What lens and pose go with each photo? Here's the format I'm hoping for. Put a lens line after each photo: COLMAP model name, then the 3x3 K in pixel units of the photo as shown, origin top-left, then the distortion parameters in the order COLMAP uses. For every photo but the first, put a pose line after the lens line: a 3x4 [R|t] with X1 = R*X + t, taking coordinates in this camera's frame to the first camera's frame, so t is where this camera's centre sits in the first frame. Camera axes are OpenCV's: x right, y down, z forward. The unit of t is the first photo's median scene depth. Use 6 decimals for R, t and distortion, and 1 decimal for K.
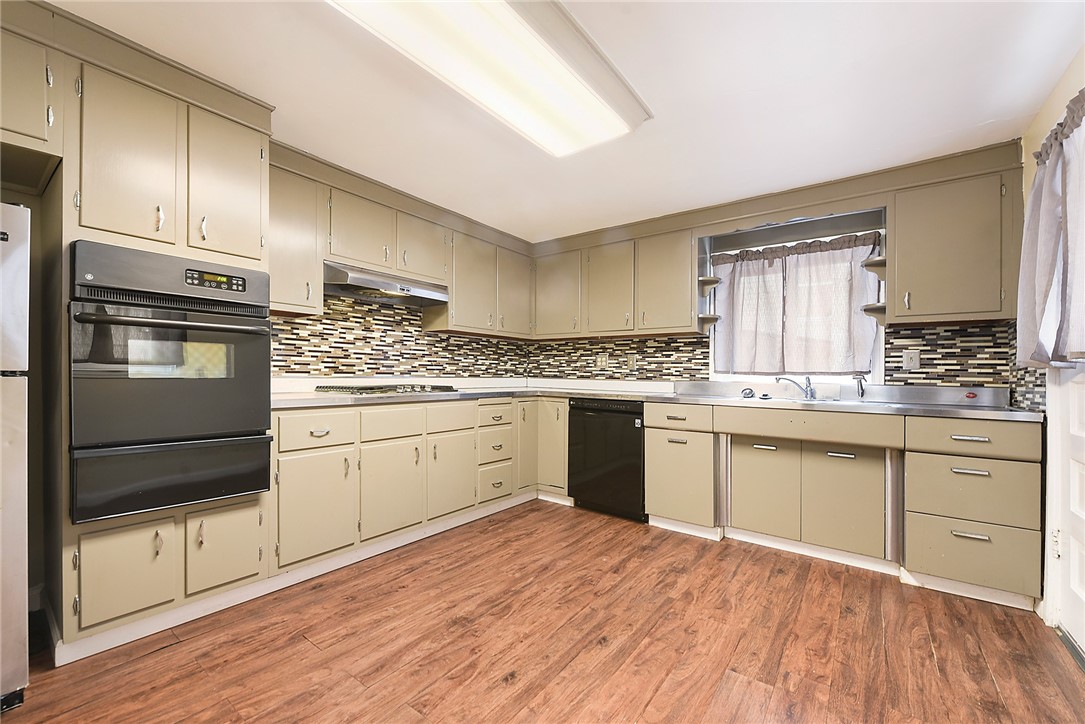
lens RADIAL K [[436.8, 0, 531.1], [0, 436.8, 368.9], [0, 0, 1]] dist [0.000276, -0.001714]
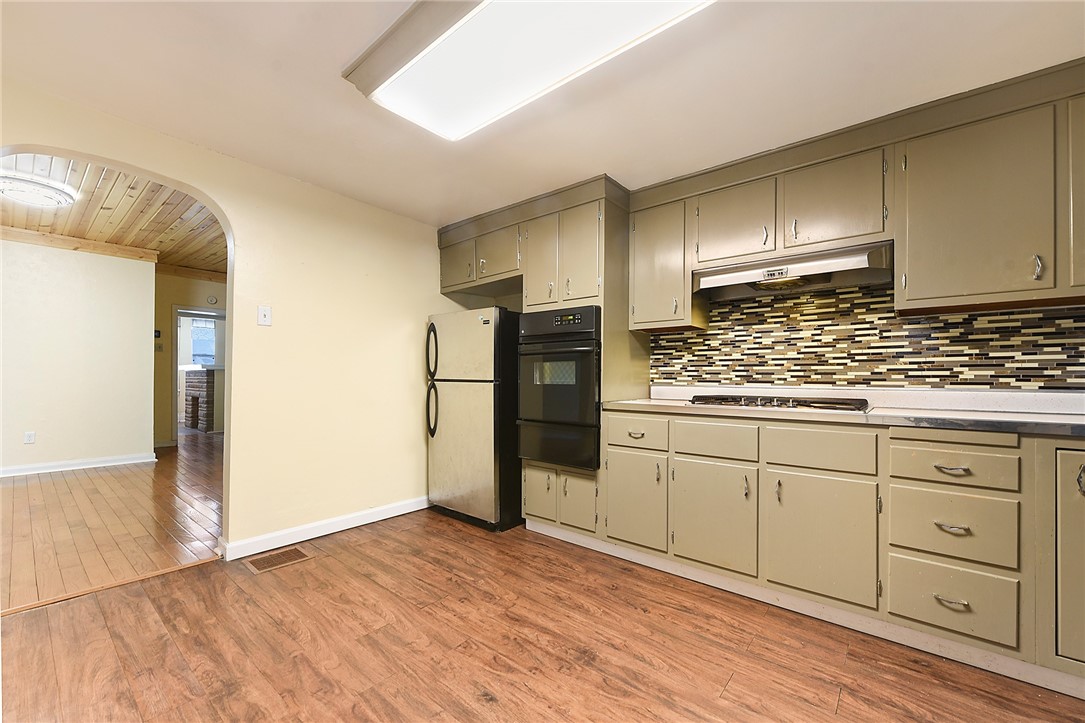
lens RADIAL K [[436.8, 0, 561.8], [0, 436.8, 378.2], [0, 0, 1]] dist [0.000276, -0.001714]
pose [[-0.017877, -0.016931, -0.999697, 0.511365], [0.003409, 0.999850, -0.016995, 0.016167], [0.999834, -0.003712, -0.017817, 0.663561]]
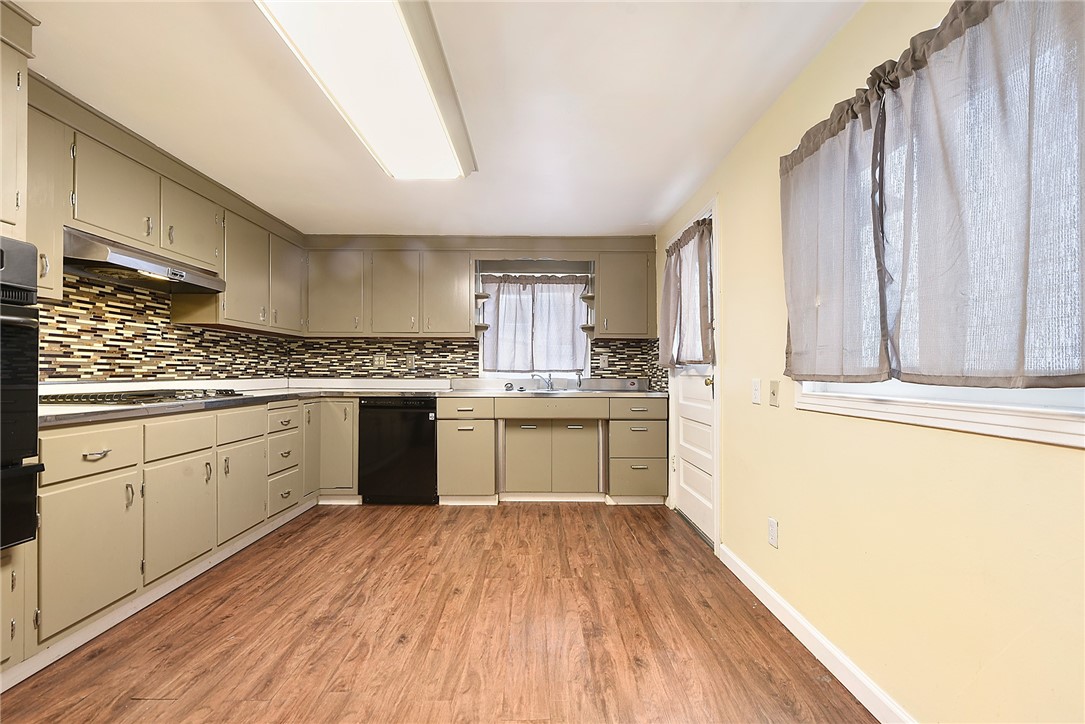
lens RADIAL K [[436.8, 0, 542.2], [0, 436.8, 364.7], [0, 0, 1]] dist [0.000276, -0.001714]
pose [[0.785406, -0.000739, 0.618980, -0.266100], [0.000838, 1.000000, 0.000130, -0.011557], [-0.618980, 0.000417, 0.785407, -0.077241]]
